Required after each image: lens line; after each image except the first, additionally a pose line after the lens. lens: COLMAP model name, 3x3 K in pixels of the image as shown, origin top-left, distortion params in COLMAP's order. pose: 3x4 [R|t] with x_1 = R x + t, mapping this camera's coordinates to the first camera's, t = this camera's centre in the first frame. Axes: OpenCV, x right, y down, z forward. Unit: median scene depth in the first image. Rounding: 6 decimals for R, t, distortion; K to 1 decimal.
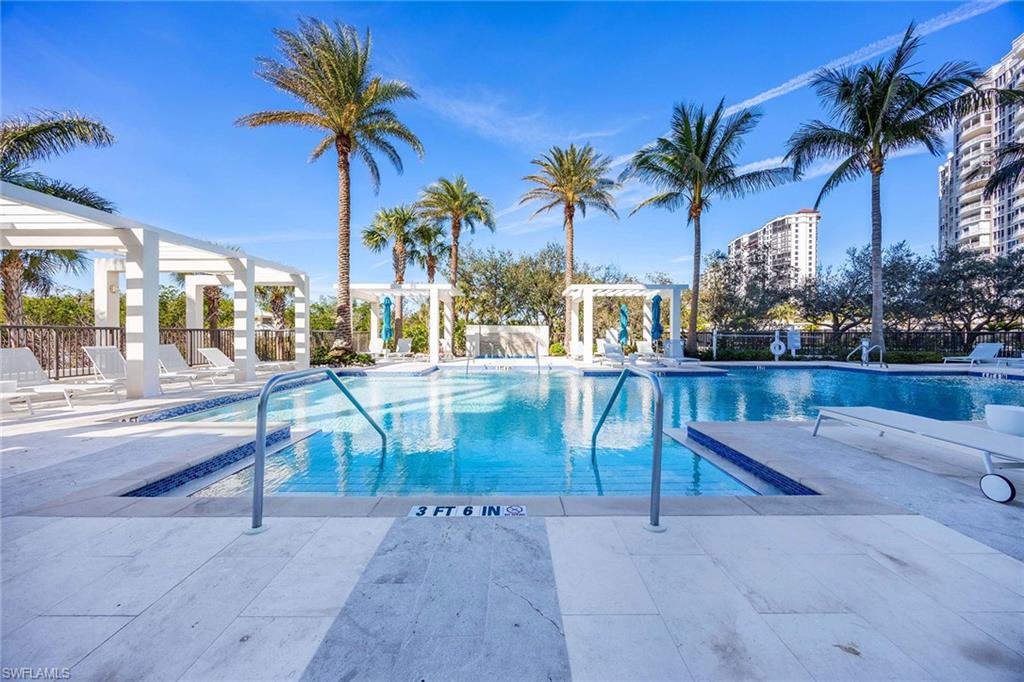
lens RADIAL K [[381.3, 0, 512.0], [0, 381.3, 341.0], [0, 0, 1]] dist [-0.000459, -0.000036]
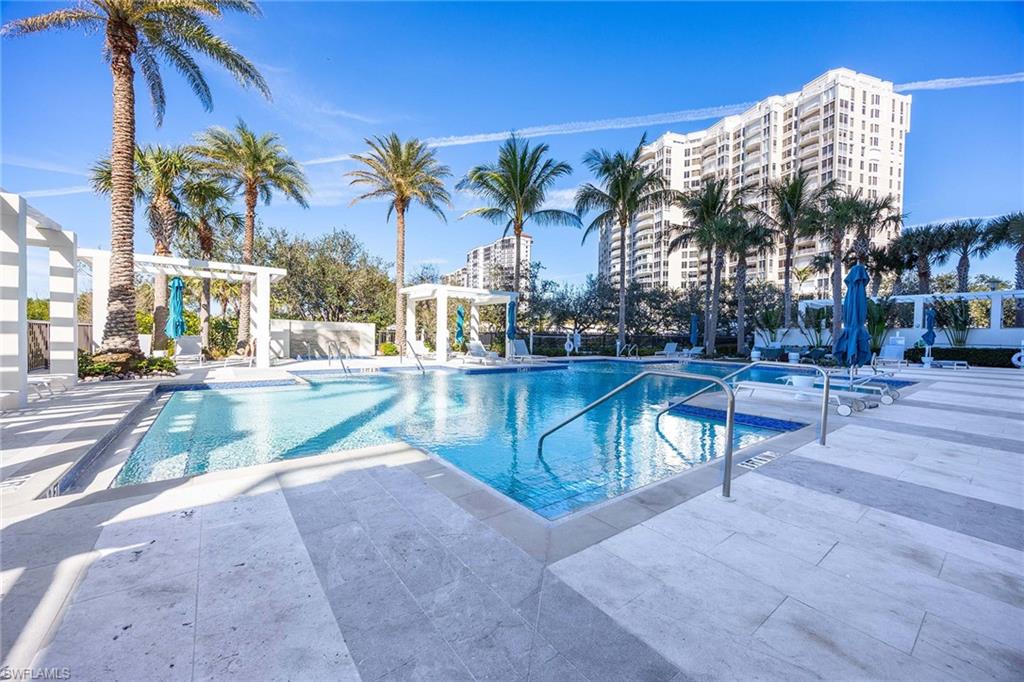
lens RADIAL K [[390.0, 0, 512.0], [0, 390.0, 341.0], [0, 0, 1]] dist [-0.001425, 0.000068]
pose [[0.795592, 0.003474, 0.605822, -0.257151], [-0.007492, 0.999964, 0.004104, -0.003774], [-0.605786, -0.007804, 0.795589, 0.051277]]
